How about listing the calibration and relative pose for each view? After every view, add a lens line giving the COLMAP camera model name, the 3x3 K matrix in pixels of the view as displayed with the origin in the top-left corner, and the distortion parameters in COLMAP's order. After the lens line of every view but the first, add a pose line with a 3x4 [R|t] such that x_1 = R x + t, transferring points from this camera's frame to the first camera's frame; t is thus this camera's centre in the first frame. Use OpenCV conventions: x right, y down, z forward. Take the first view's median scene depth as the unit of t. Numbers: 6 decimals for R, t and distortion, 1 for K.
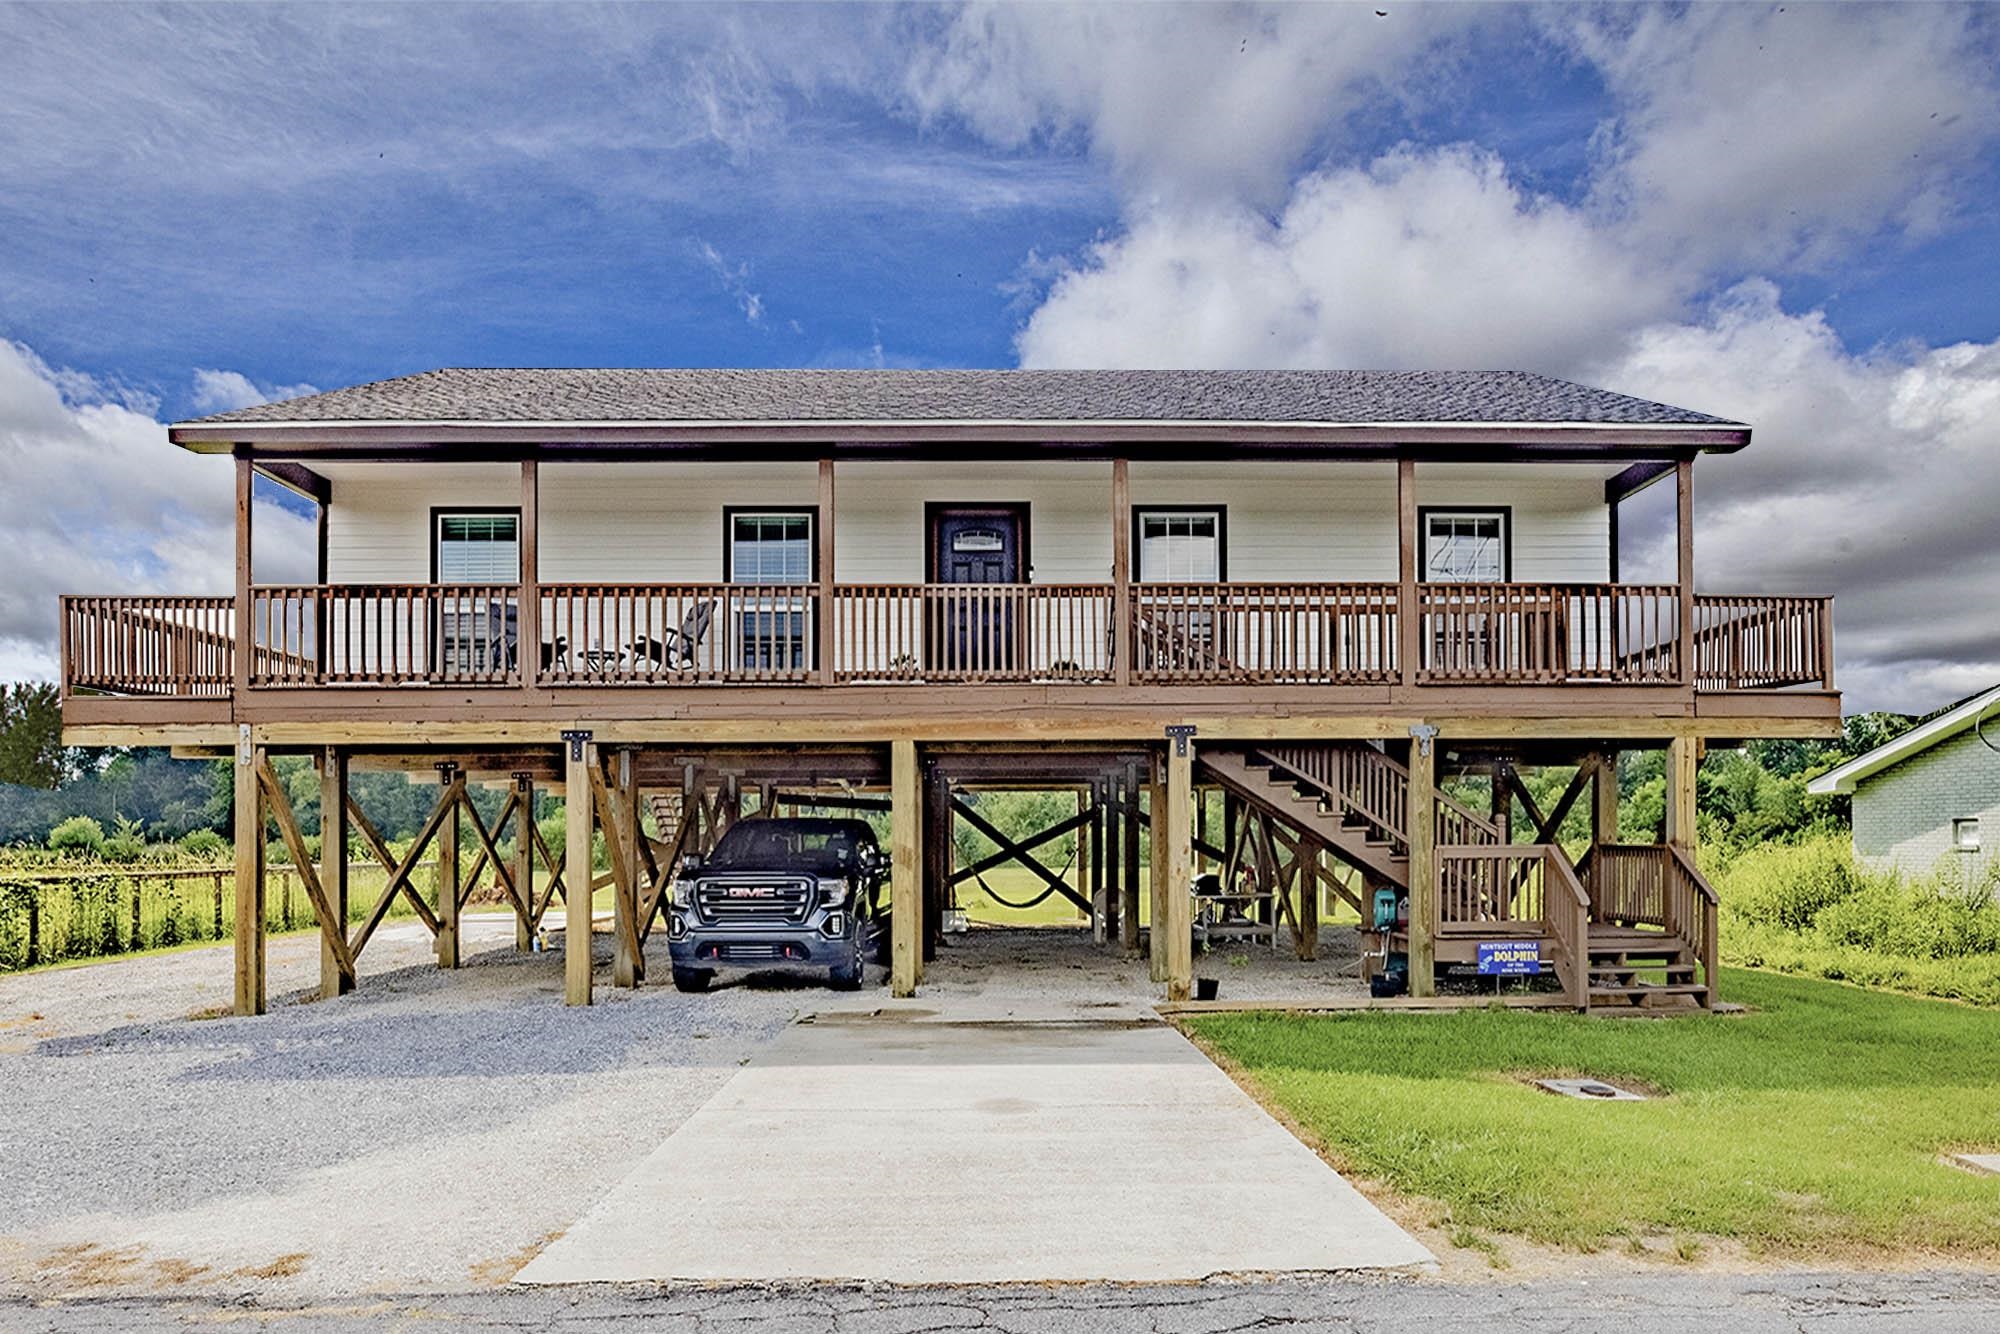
lens RADIAL K [[1021.2, 0, 1000.4], [0, 1021.2, 732.6], [0, 0, 1]] dist [-0.071771, -0.000285]
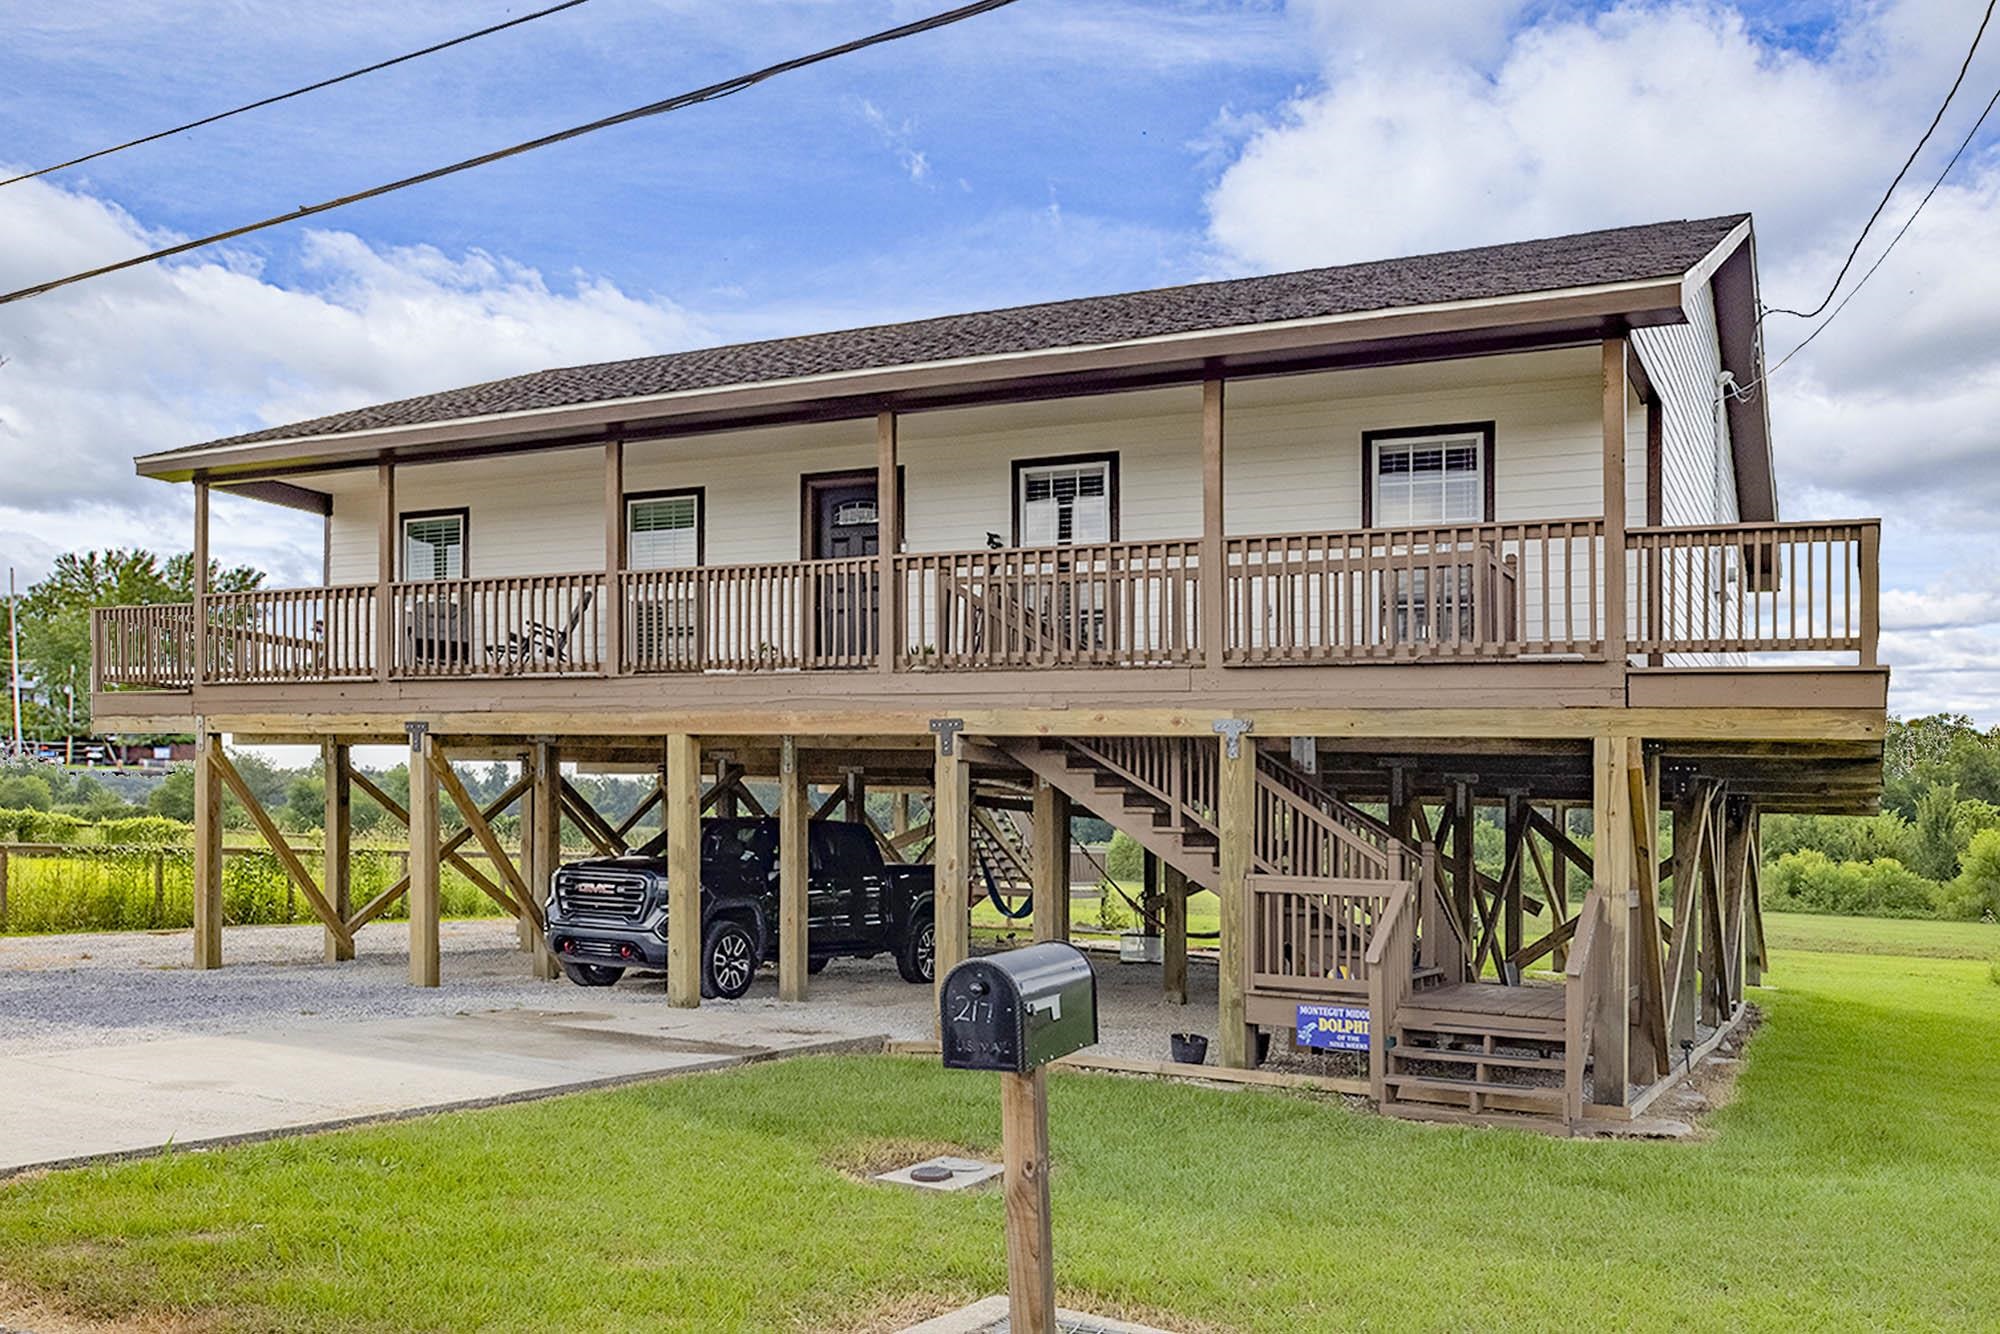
lens RADIAL K [[1285.2, 0, 999.4], [0, 1285.2, 702.1], [0, 0, 1]] dist [-0.072165, 0.000068]
pose [[0.923583, -0.002748, -0.383388, 0.591360], [-0.004414, 0.999832, -0.017801, -0.001905], [0.383372, 0.018133, 0.923416, 0.009911]]
